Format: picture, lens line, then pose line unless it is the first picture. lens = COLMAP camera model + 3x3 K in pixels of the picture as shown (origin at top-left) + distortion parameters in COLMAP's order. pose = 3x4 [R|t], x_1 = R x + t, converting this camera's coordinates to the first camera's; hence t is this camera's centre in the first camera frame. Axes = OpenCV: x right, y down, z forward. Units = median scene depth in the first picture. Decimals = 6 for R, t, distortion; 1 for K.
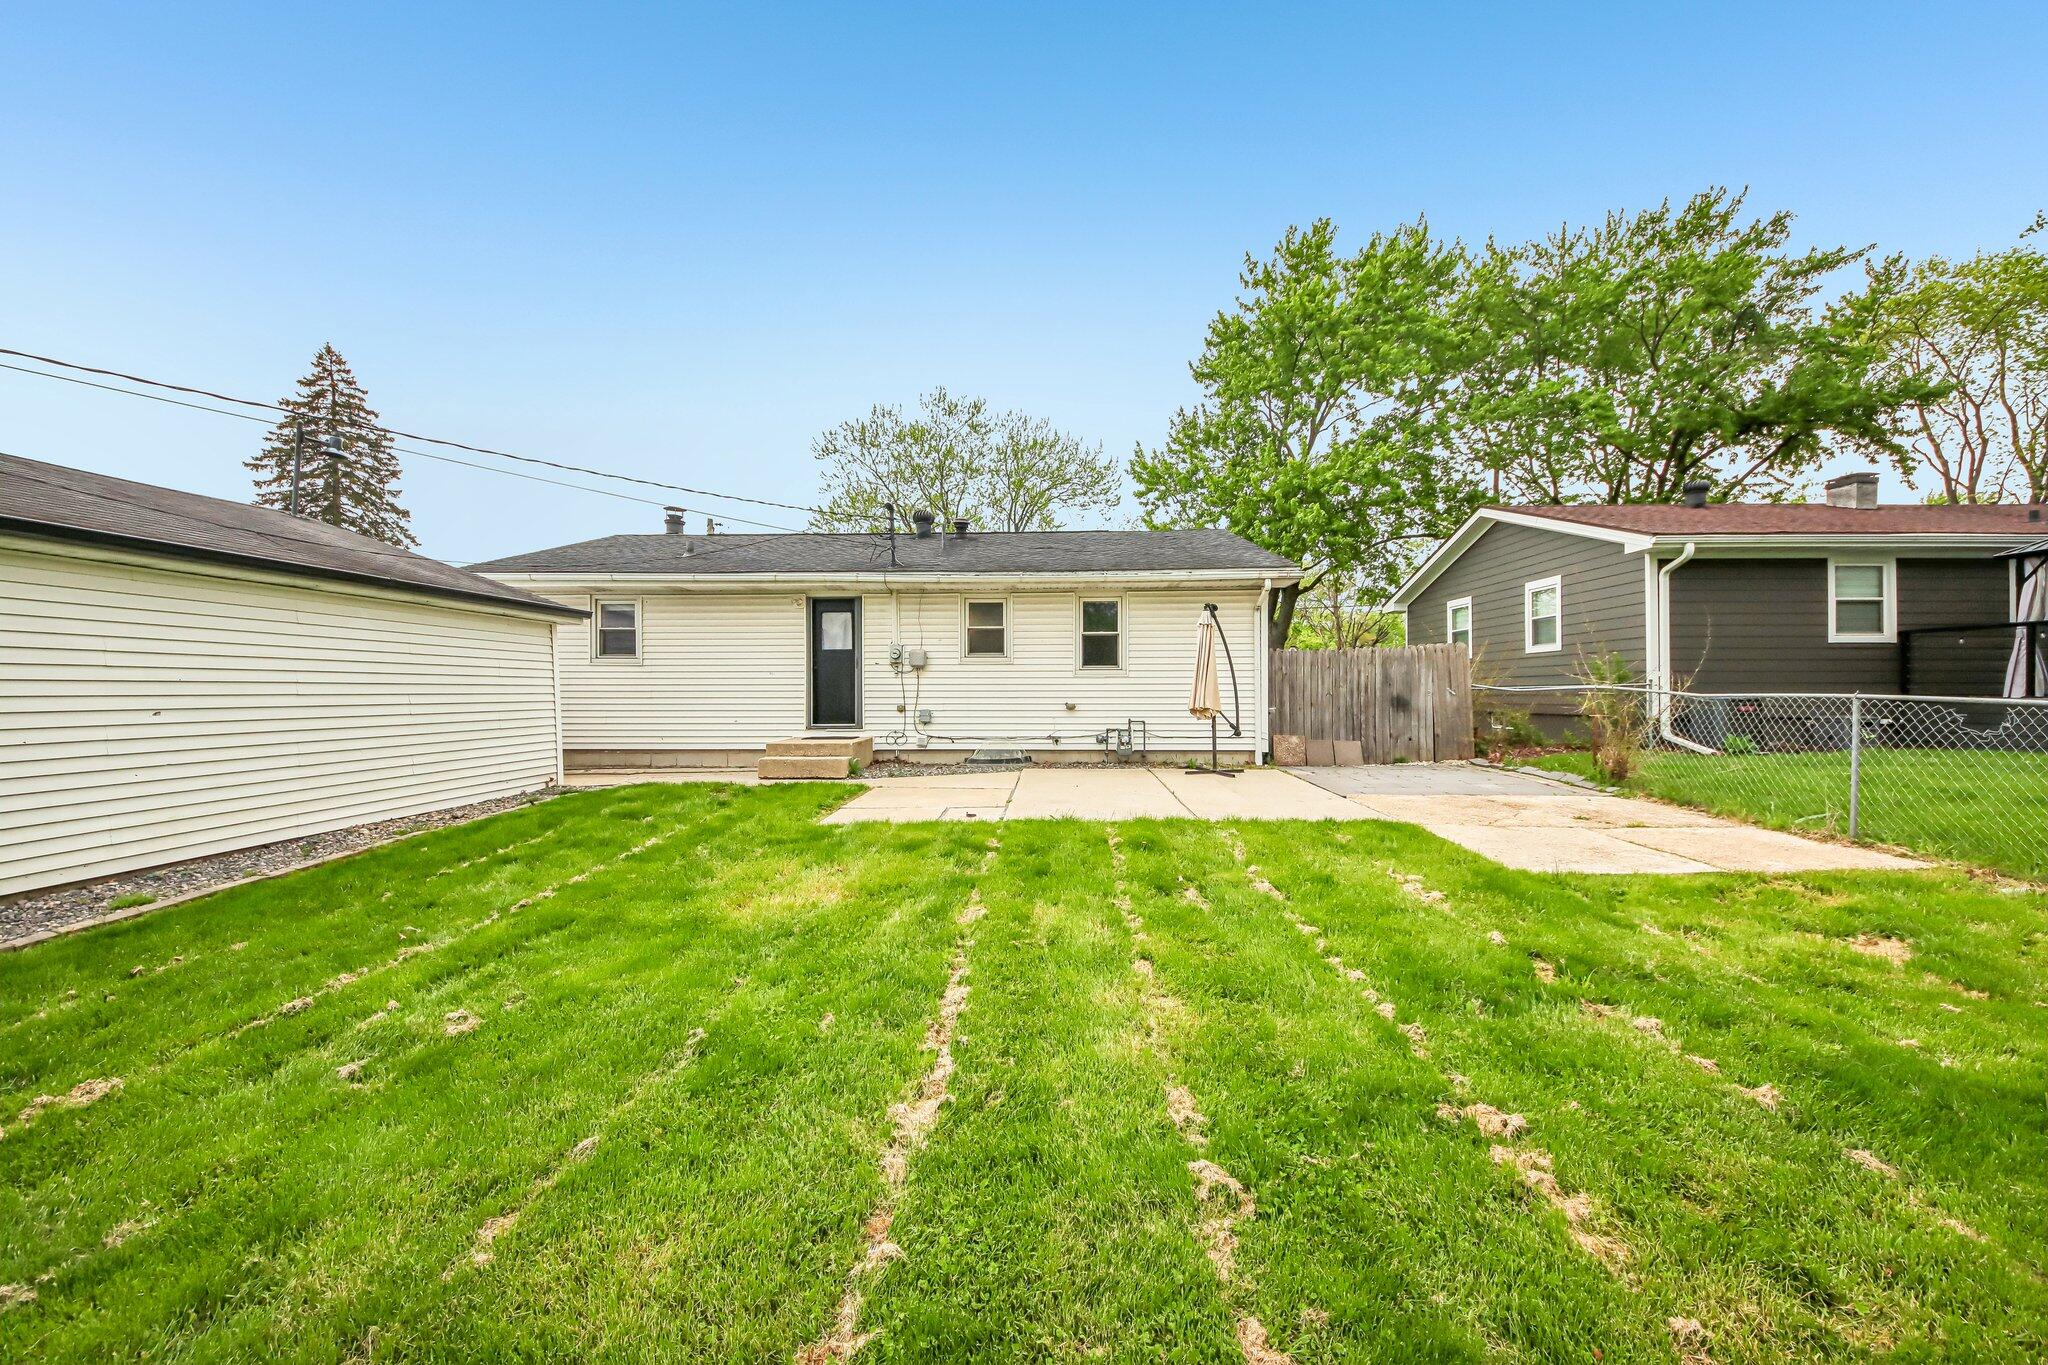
lens RADIAL K [[764.1, 0, 1013.1], [0, 764.1, 693.0], [0, 0, 1]] dist [0.038513, -0.025294]
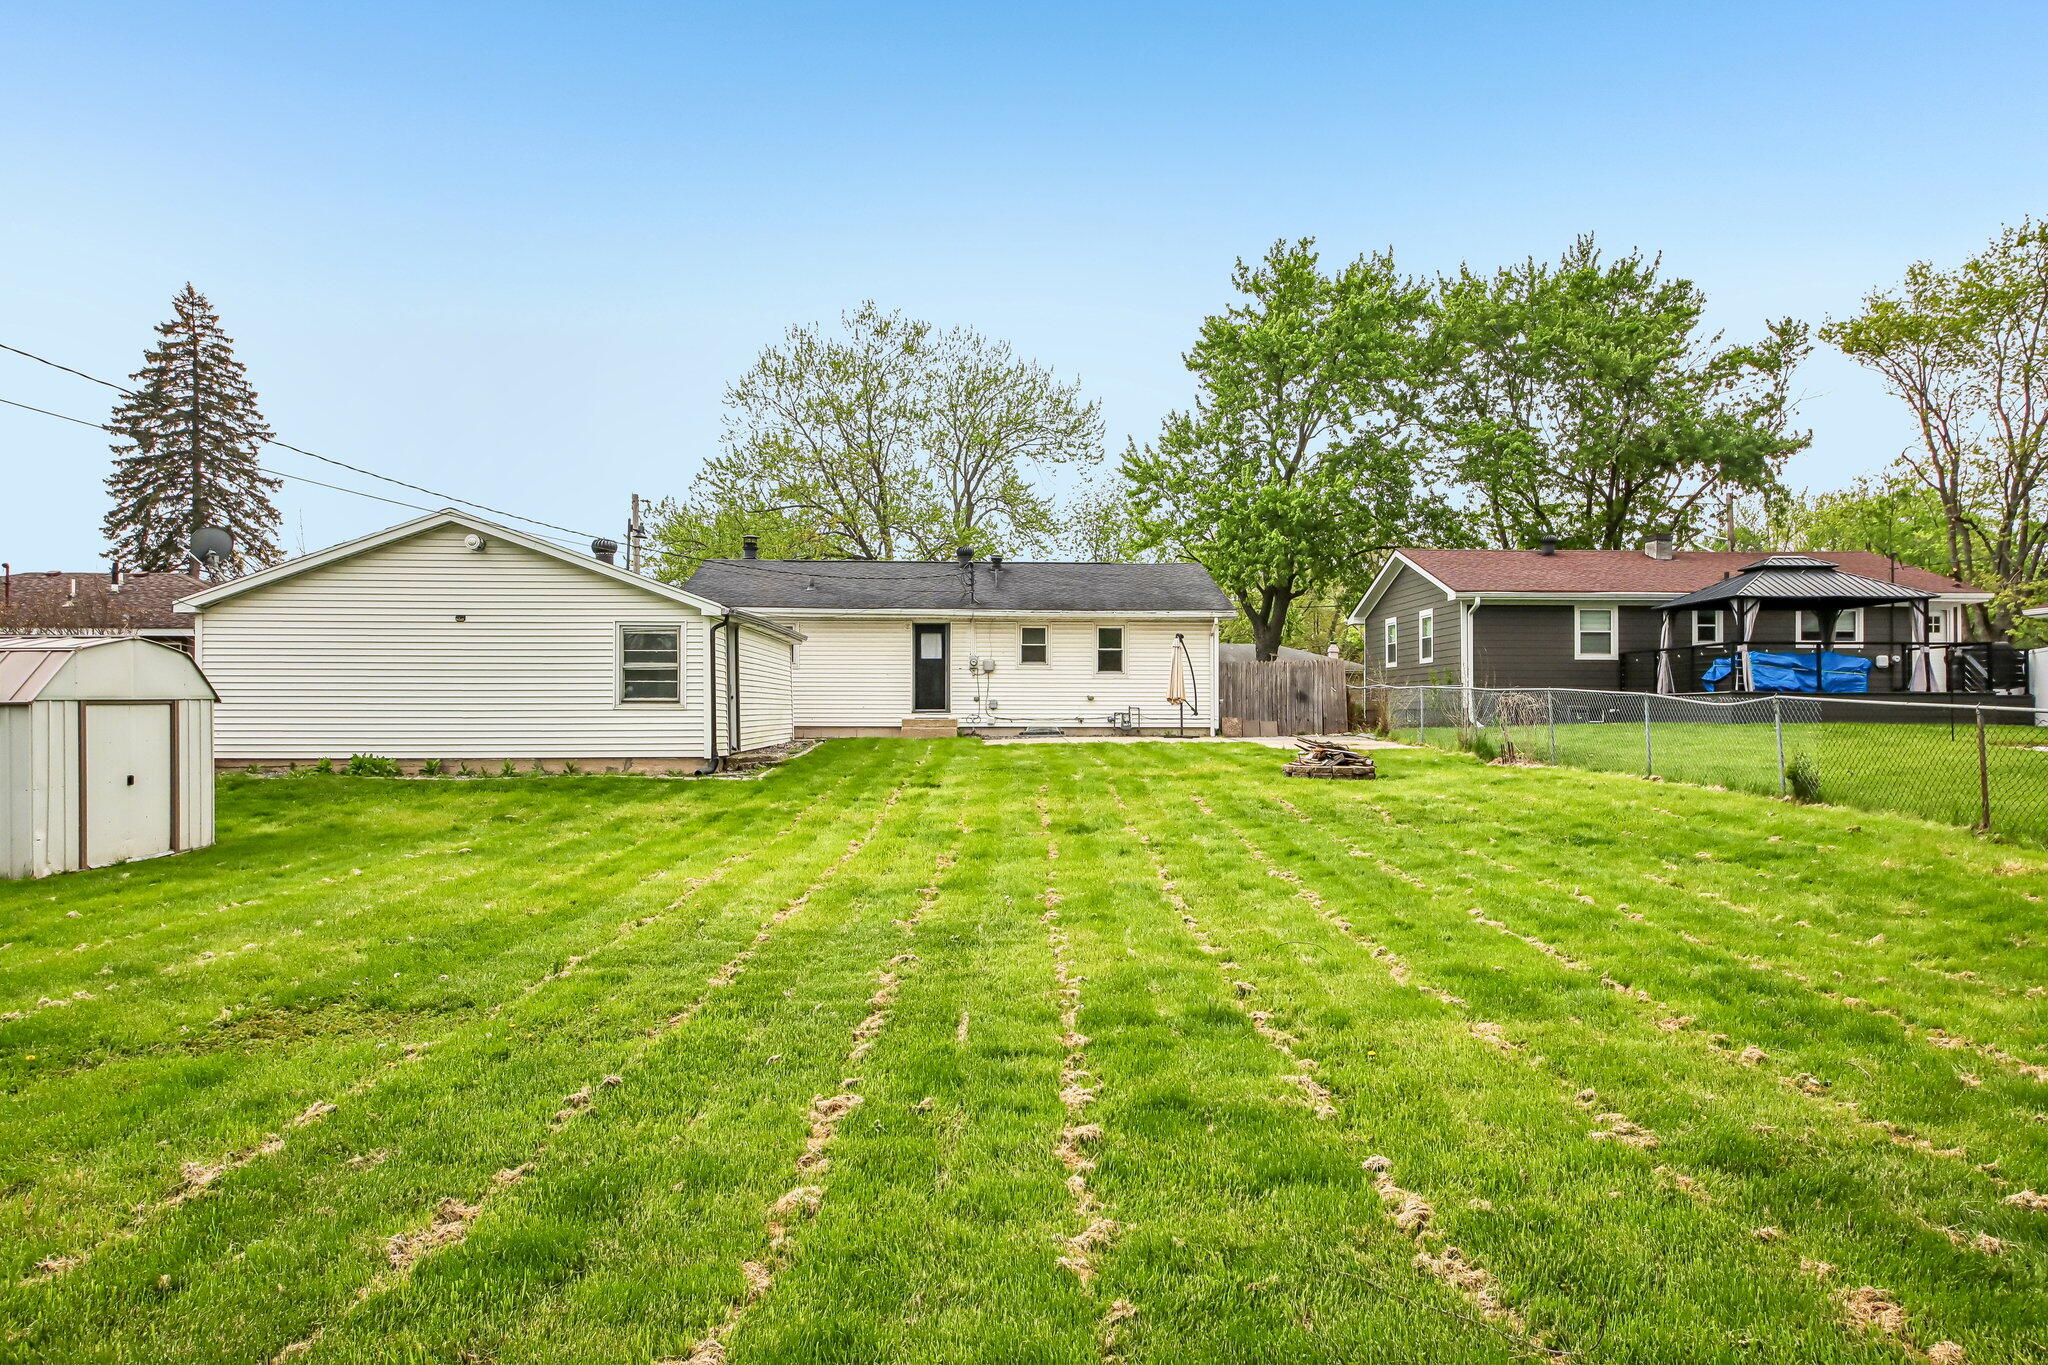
lens RADIAL K [[1430.5, 0, 1024.0], [0, 1430.5, 682.5], [0, 0, 1]] dist [0.024982, 0.001275]
pose [[0.995358, 0.006247, 0.096036, -0.319177], [-0.004118, 0.999742, -0.022352, 0.049218], [-0.096151, 0.021852, 0.995127, -1.754027]]
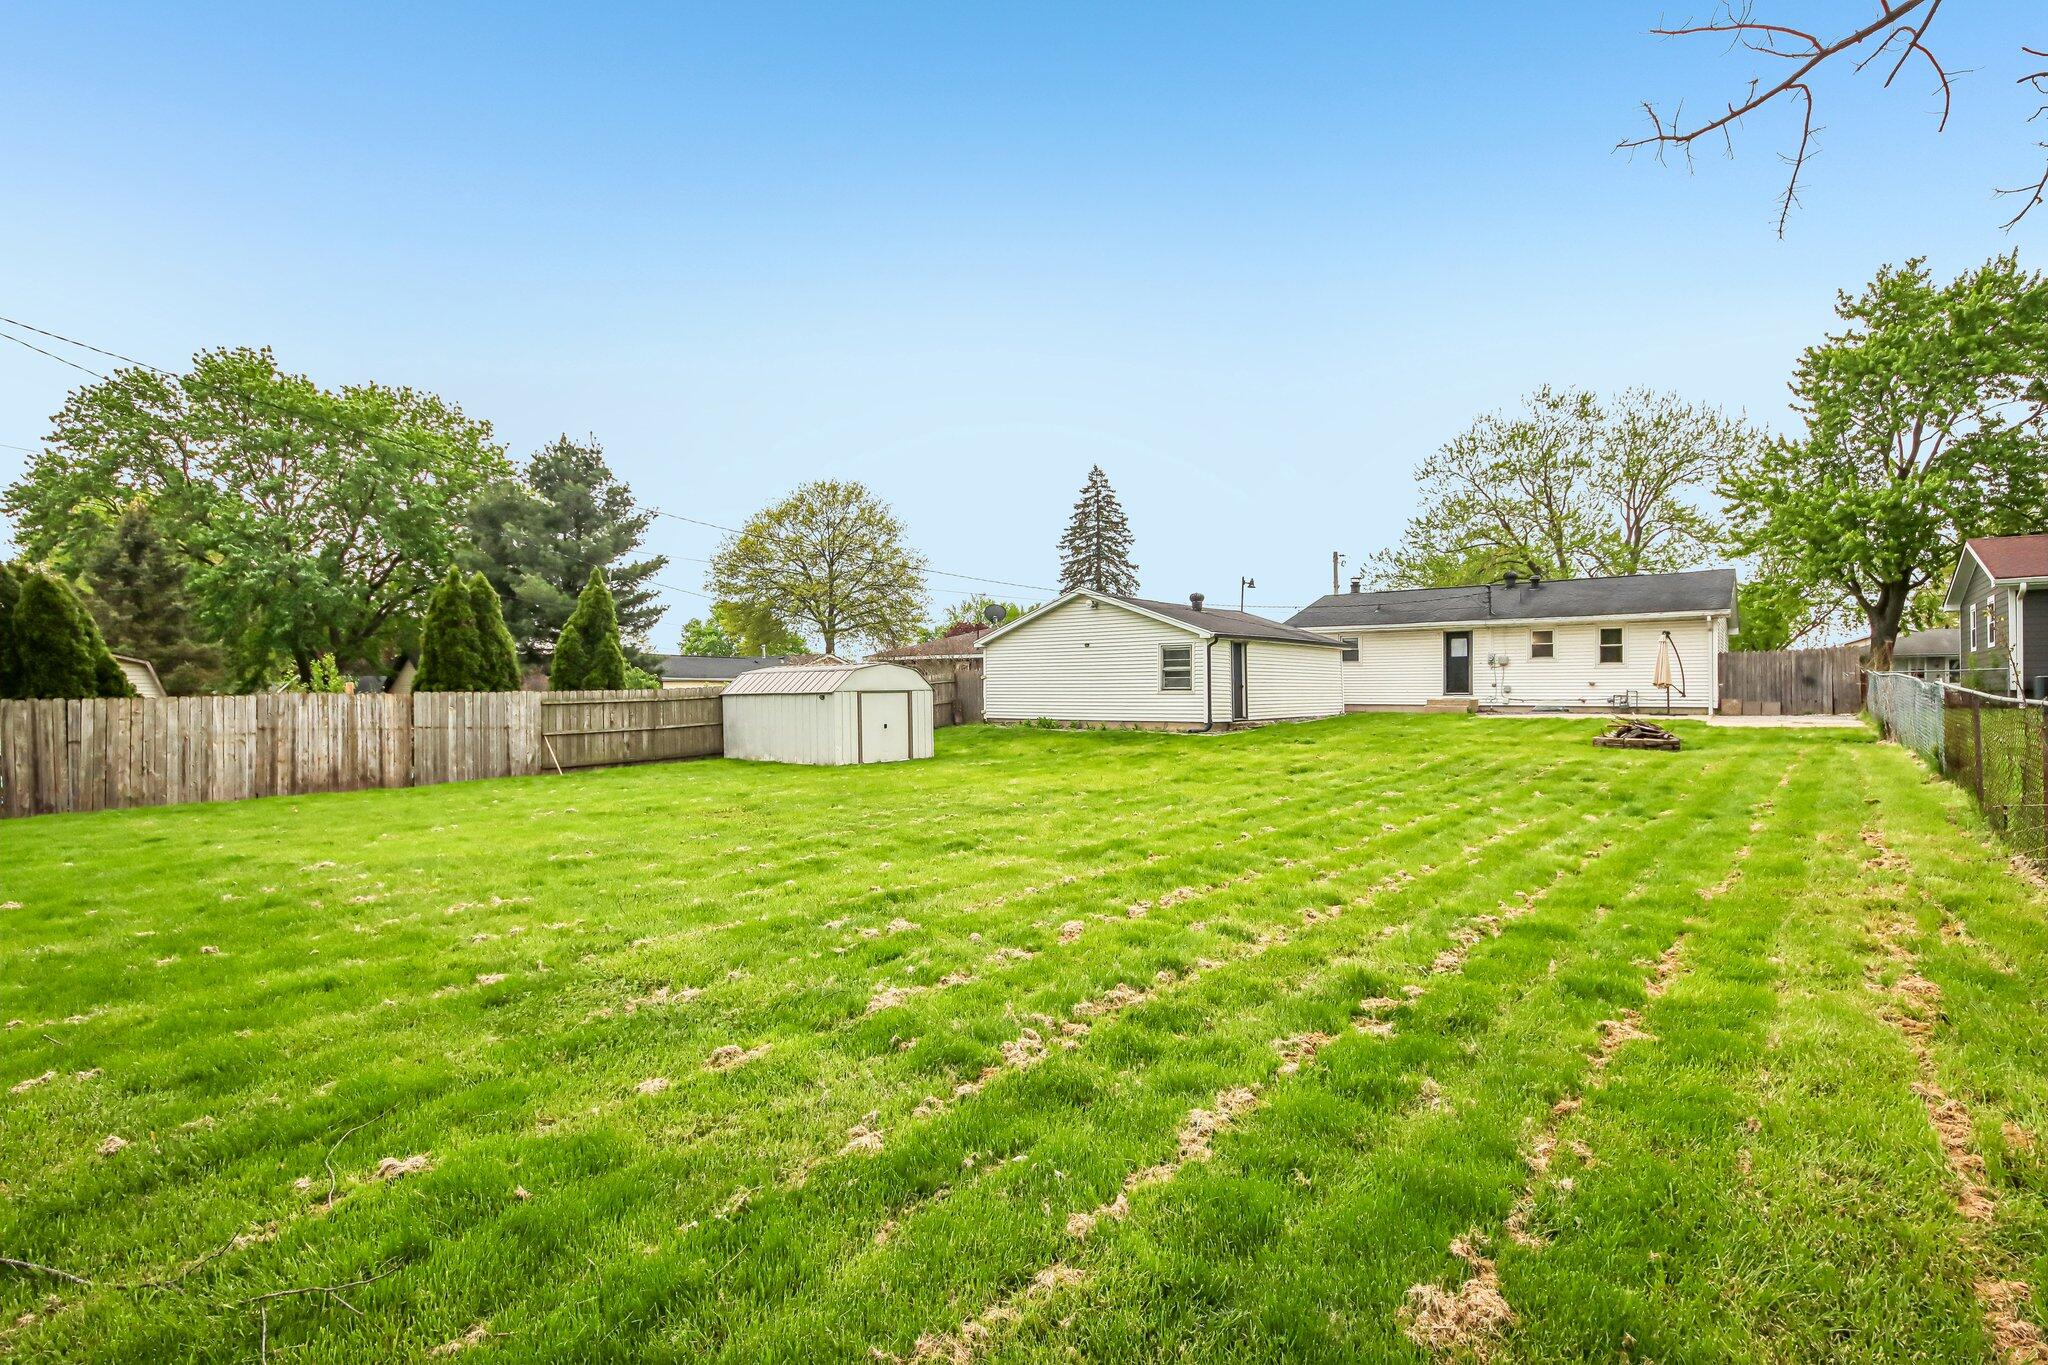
lens RADIAL K [[944.6, 0, 1012.2], [0, 944.6, 688.7], [0, 0, 1]] dist [0.048838, -0.041743]
pose [[0.813163, -0.000019, -0.582035, 0.285970], [-0.002535, 0.999990, -0.003574, 0.041929], [0.582030, 0.004382, 0.813156, -1.793866]]
